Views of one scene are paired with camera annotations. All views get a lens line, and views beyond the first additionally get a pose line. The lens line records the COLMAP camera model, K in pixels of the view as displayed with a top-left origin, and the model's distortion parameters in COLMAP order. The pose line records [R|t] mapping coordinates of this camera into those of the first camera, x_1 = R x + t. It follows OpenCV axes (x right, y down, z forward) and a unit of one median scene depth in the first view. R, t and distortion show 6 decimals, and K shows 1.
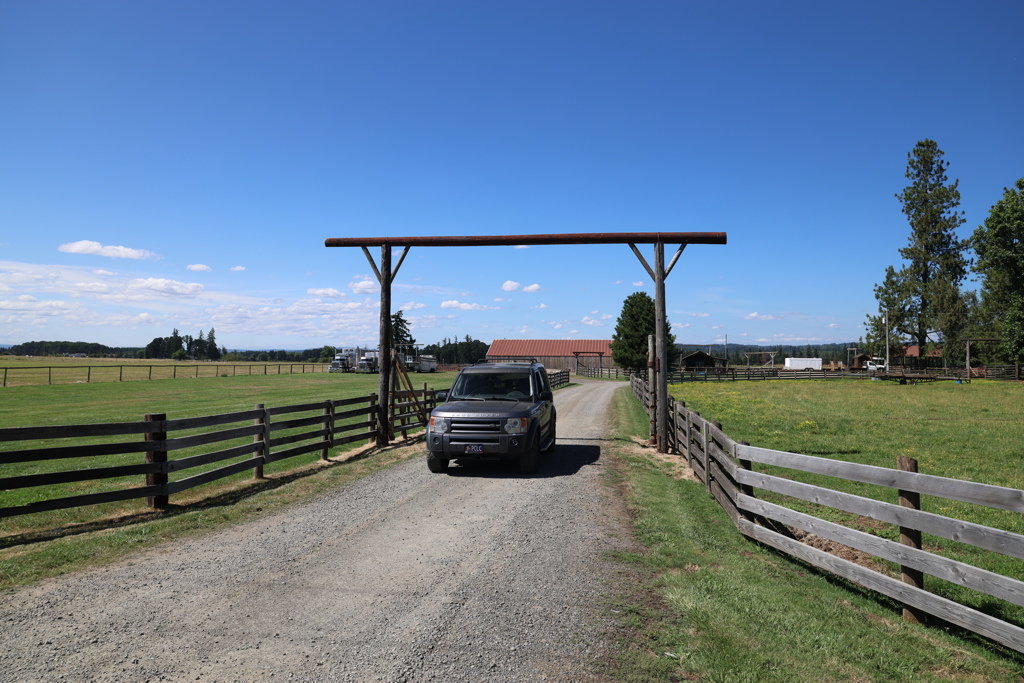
lens RADIAL K [[720.8, 0, 512.0], [0, 720.8, 341.5], [0, 0, 1]] dist [-0.122817, 0.118654]
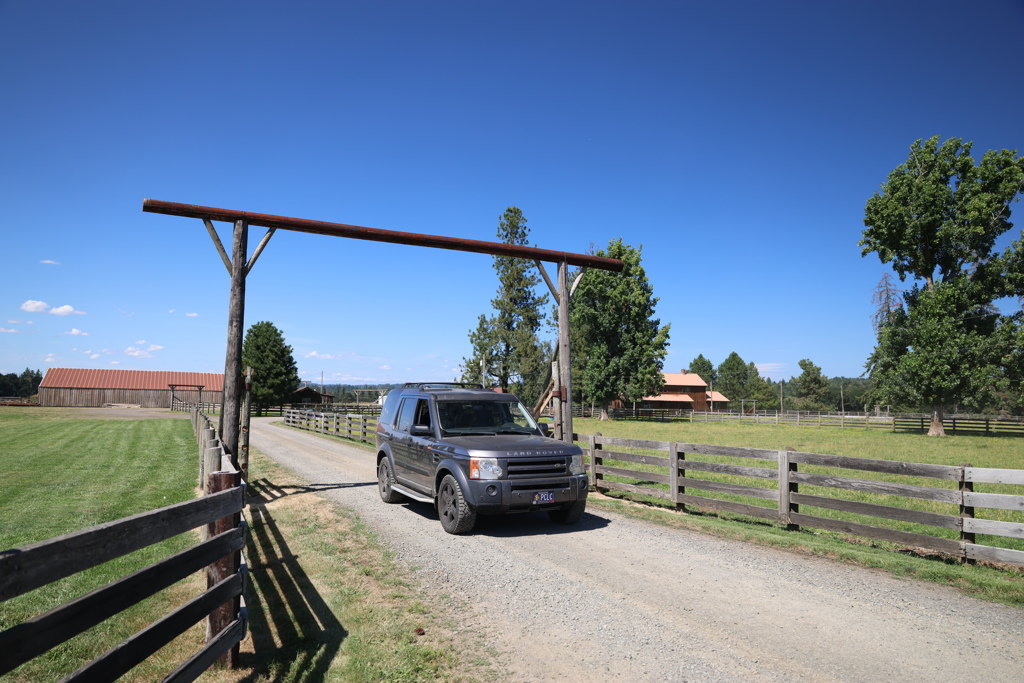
lens RADIAL K [[713.8, 0, 510.8], [0, 713.8, 346.8], [0, 0, 1]] dist [-0.104646, 0.098151]
pose [[0.811319, 0.052706, 0.582222, -0.316131], [-0.025334, 0.998162, -0.055057, 0.019428], [-0.584054, 0.029919, 0.811163, 0.243172]]
